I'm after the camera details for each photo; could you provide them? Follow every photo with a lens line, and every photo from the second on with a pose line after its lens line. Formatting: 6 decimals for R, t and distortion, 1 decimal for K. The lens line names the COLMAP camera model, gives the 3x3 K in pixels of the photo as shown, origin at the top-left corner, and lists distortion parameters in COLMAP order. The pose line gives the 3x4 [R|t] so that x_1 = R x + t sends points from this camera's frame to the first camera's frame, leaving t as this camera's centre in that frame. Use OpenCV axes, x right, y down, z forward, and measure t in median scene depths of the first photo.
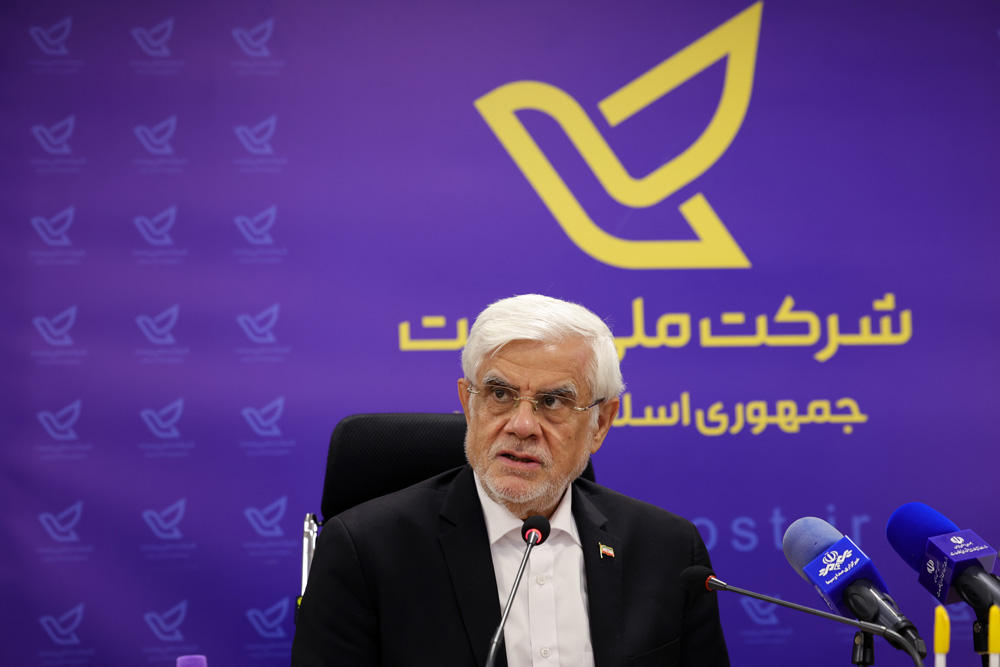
lens RADIAL K [[3288.2, 0, 500.0], [0, 3288.2, 333.5], [0, 0, 1]] dist [0.188018, 3.563882]
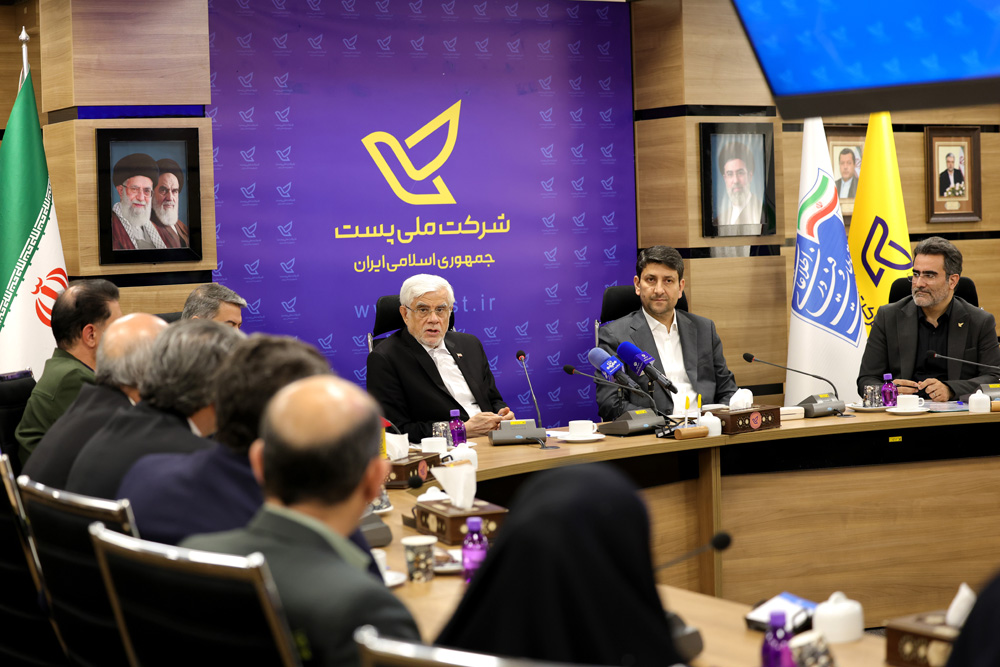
lens RADIAL K [[1944.4, 0, 500.0], [0, 1944.4, 367.0], [0, 0, 1]] dist [-0.200801, -0.027086]
pose [[0.925123, -0.021564, 0.379055, -0.480976], [-0.055121, 0.980179, 0.190290, -0.189245], [-0.375645, -0.196936, 0.905598, -0.433966]]
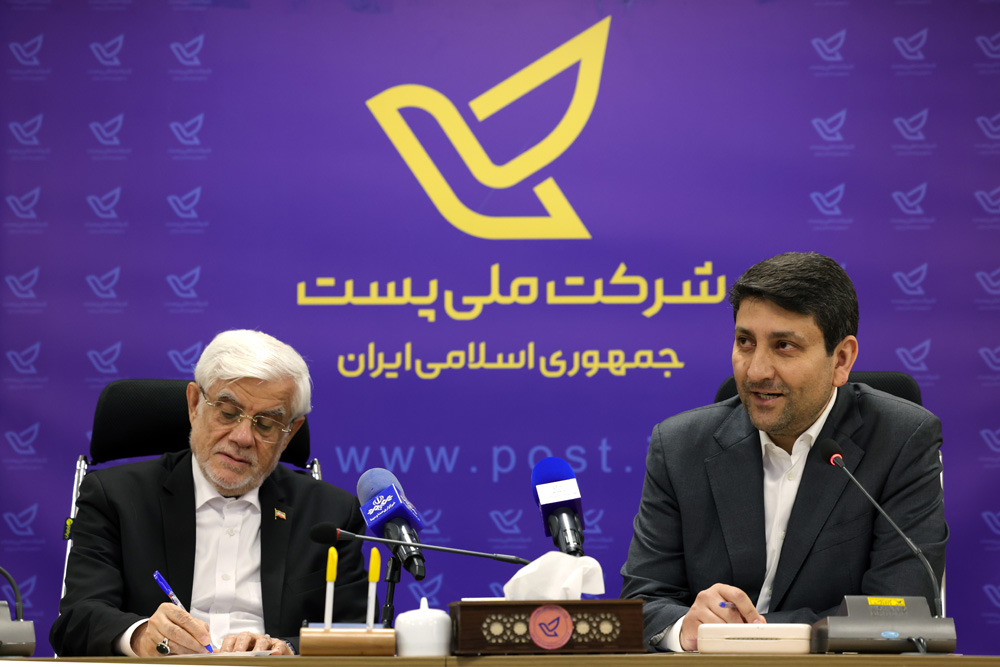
lens RADIAL K [[3288.2, 0, 500.0], [0, 3288.2, 333.5], [0, 0, 1]] dist [0.188018, 3.563882]
pose [[0.980372, 0.016335, -0.196477, 0.283109], [-0.006874, 0.998788, 0.048737, -0.044291], [0.197035, -0.046430, 0.979296, -0.192417]]
